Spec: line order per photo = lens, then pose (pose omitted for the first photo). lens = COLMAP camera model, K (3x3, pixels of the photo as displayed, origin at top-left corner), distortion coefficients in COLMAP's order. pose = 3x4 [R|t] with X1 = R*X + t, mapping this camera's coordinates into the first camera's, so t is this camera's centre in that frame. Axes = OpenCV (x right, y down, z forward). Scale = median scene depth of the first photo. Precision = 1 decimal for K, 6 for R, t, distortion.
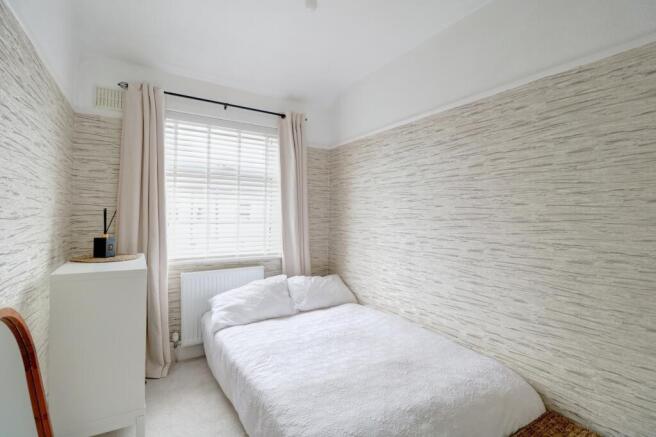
lens RADIAL K [[305.6, 0, 334.1], [0, 305.6, 218.1], [0, 0, 1]] dist [-0.000602, -0.000264]
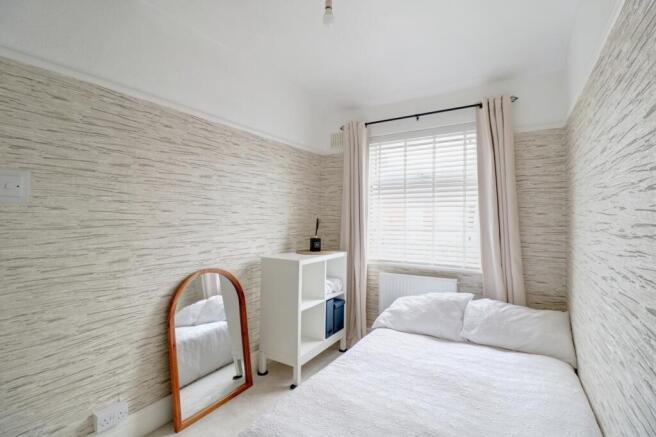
lens RADIAL K [[305.6, 0, 334.1], [0, 305.6, 218.1], [0, 0, 1]] dist [-0.000602, -0.000264]
pose [[0.450984, -0.014805, -0.892409, 0.441741], [-0.009281, 0.999731, -0.021275, -0.001219], [0.892484, 0.017877, 0.450725, 0.297235]]
